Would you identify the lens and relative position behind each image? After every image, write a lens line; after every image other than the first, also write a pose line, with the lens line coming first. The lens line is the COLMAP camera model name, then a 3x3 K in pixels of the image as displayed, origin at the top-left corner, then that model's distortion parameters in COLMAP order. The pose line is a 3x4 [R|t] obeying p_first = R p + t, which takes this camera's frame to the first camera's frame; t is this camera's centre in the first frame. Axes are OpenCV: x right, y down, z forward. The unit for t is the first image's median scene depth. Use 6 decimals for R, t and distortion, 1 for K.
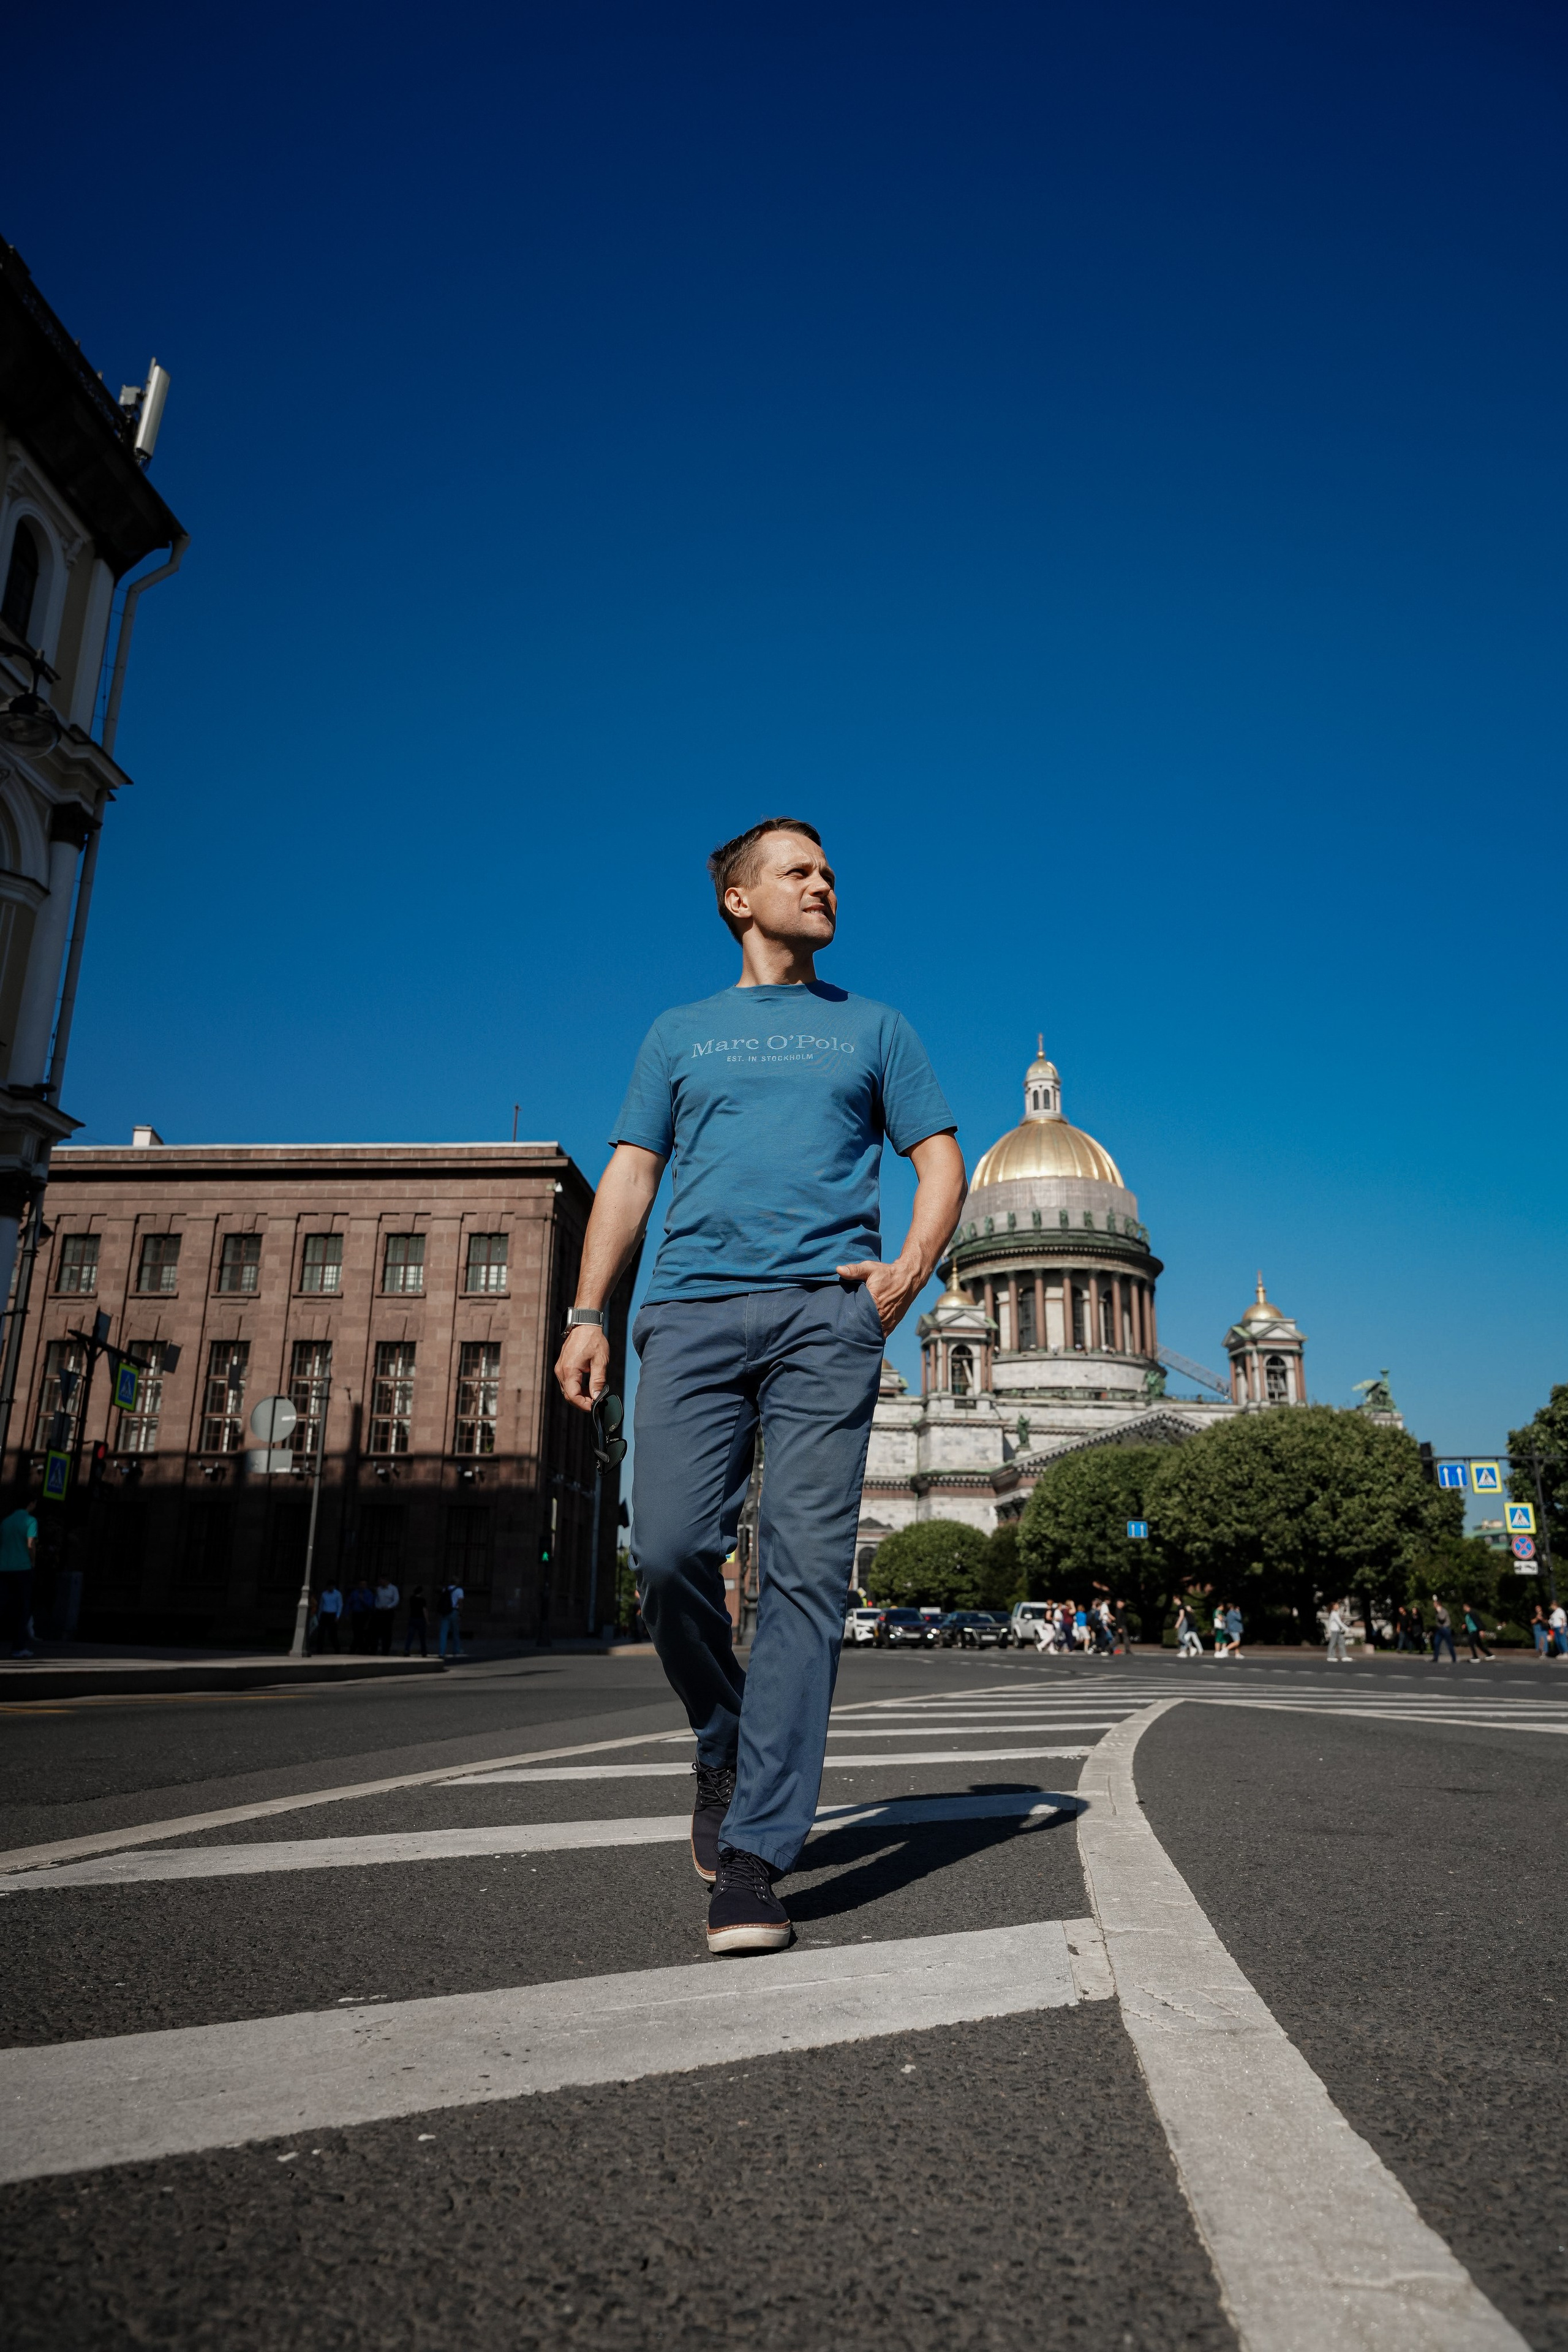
lens RADIAL K [[1729.0, 0, 817.7], [0, 1729.0, 1128.5], [0, 0, 1]] dist [-0.033692, 0.049486]
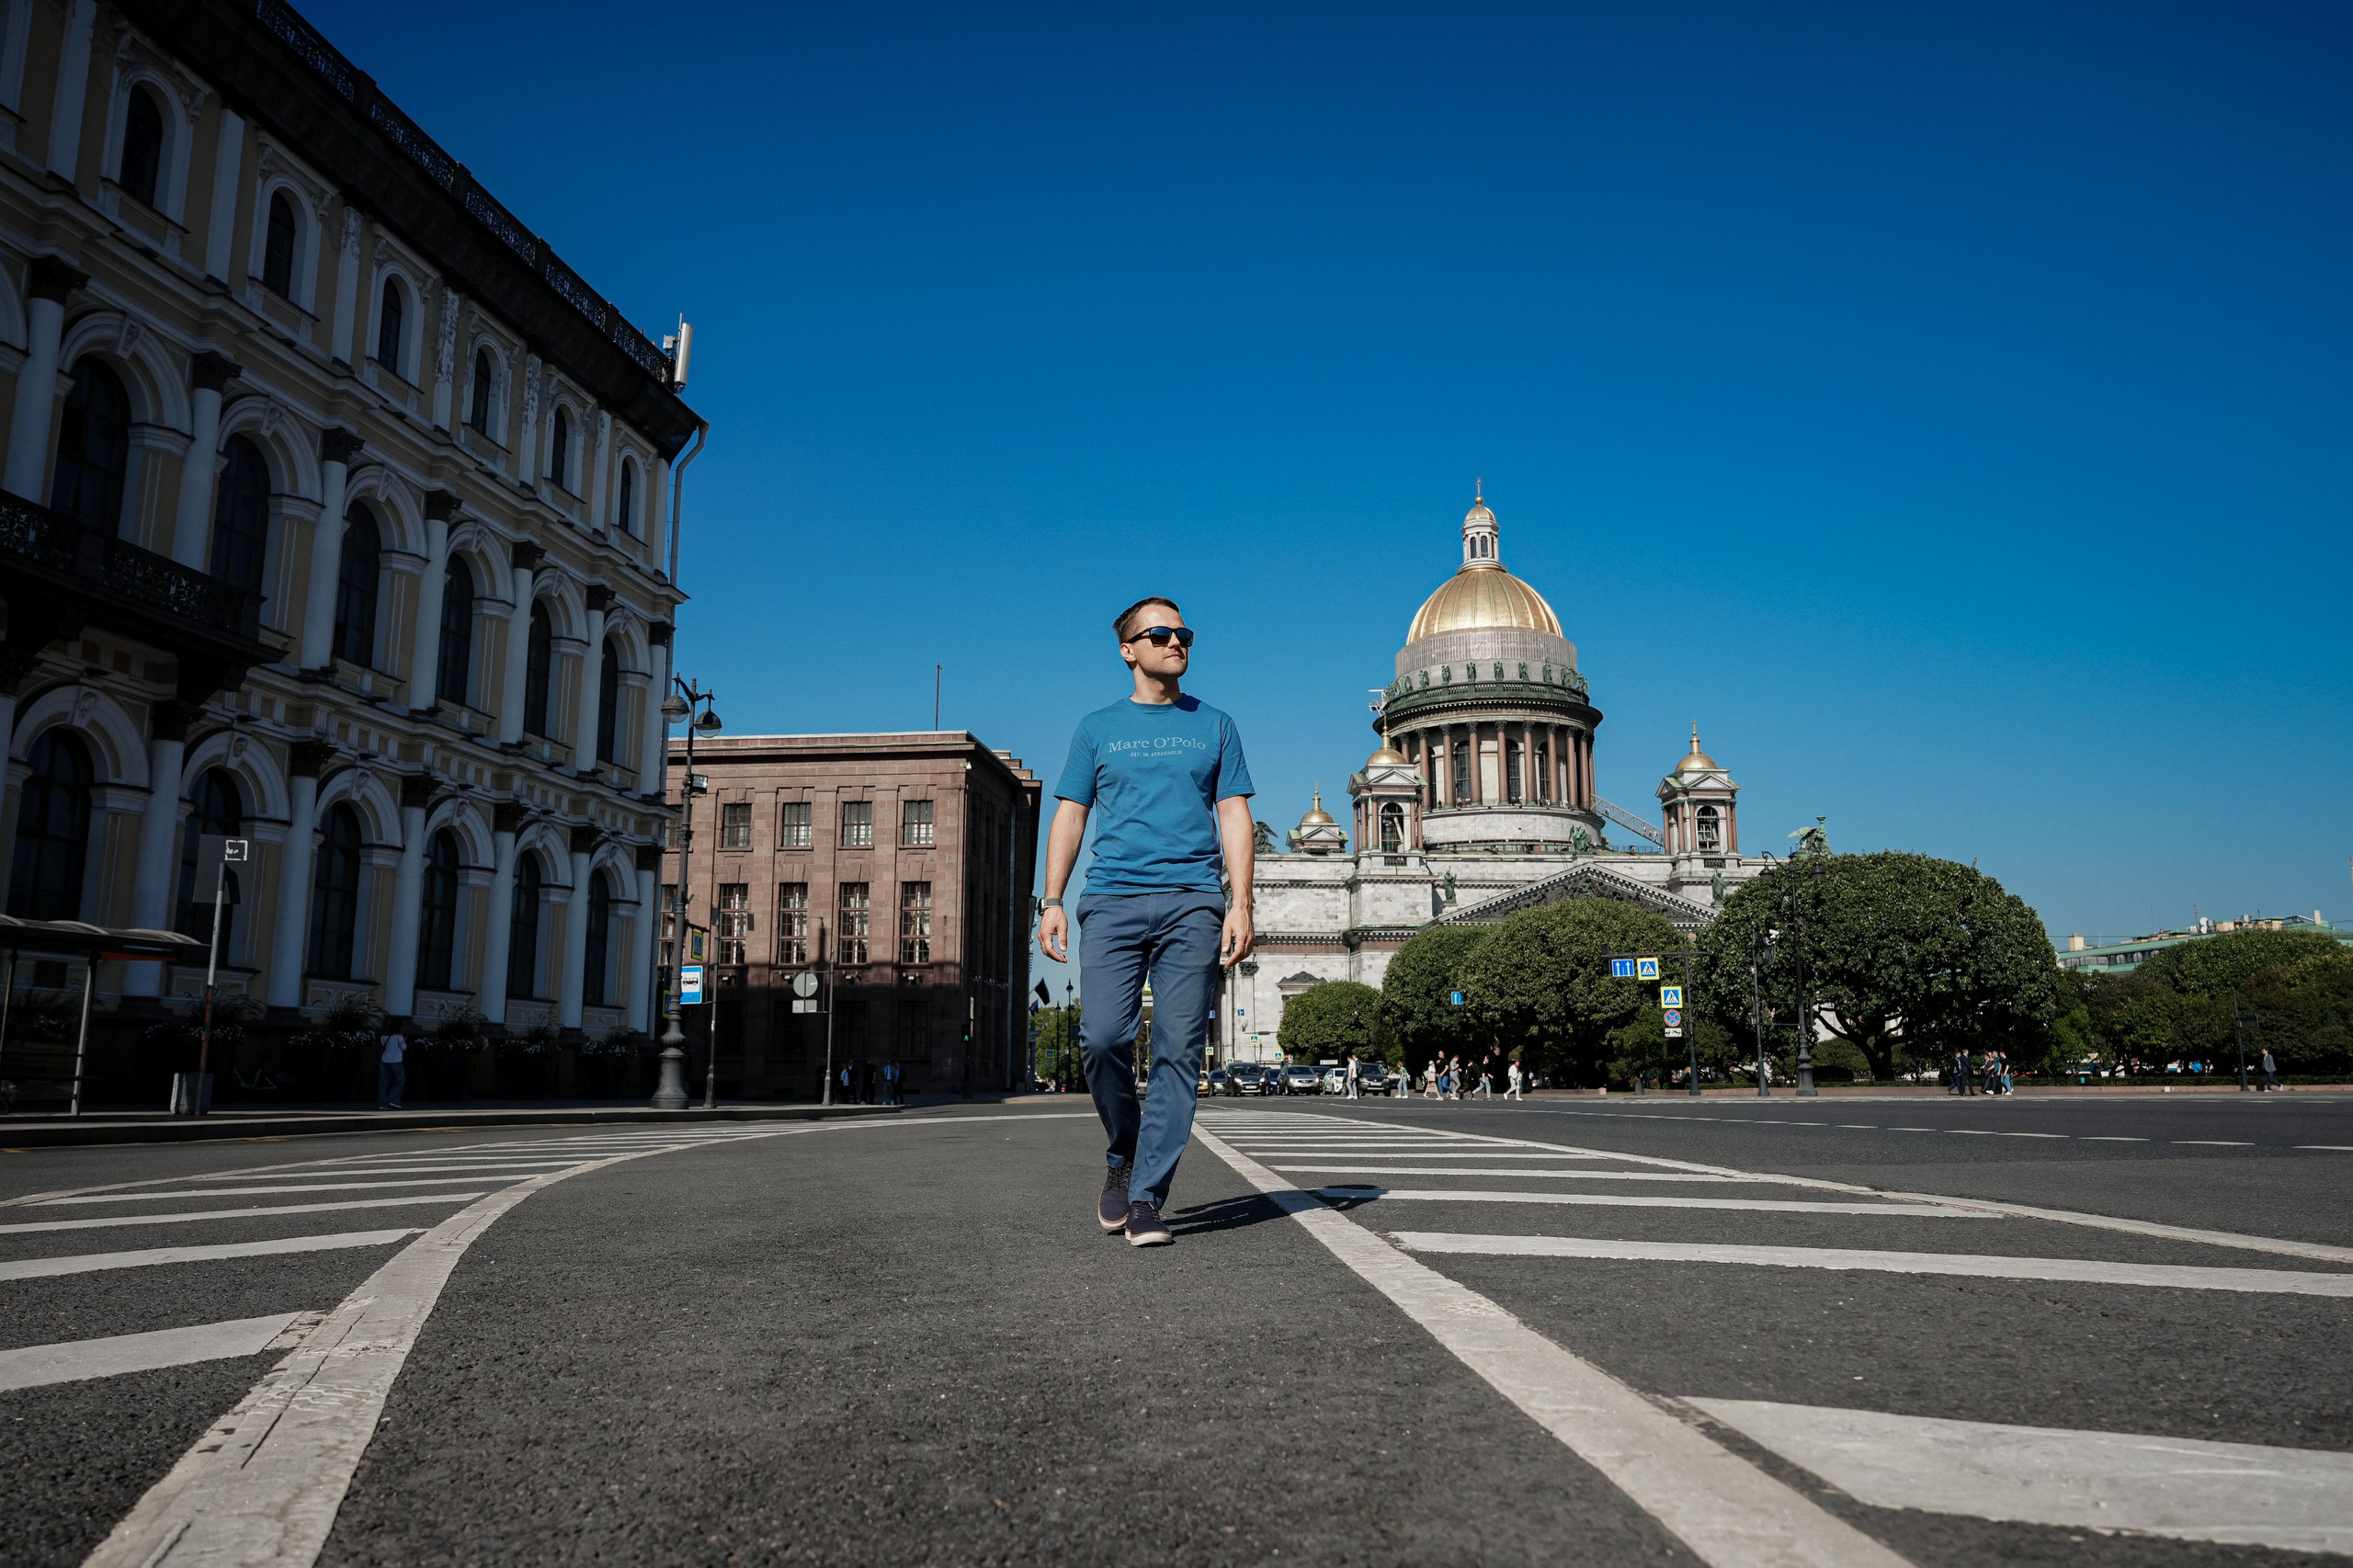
lens RADIAL K [[1729.7, 0, 1176.5], [0, 1729.7, 784.0], [0, 0, 1]] dist [-0.033692, 0.049486]
pose [[0.998745, -0.022833, -0.044566, 0.053381], [0.027735, 0.993245, 0.112673, -0.074231], [0.041692, -0.113768, 0.992632, -0.247382]]
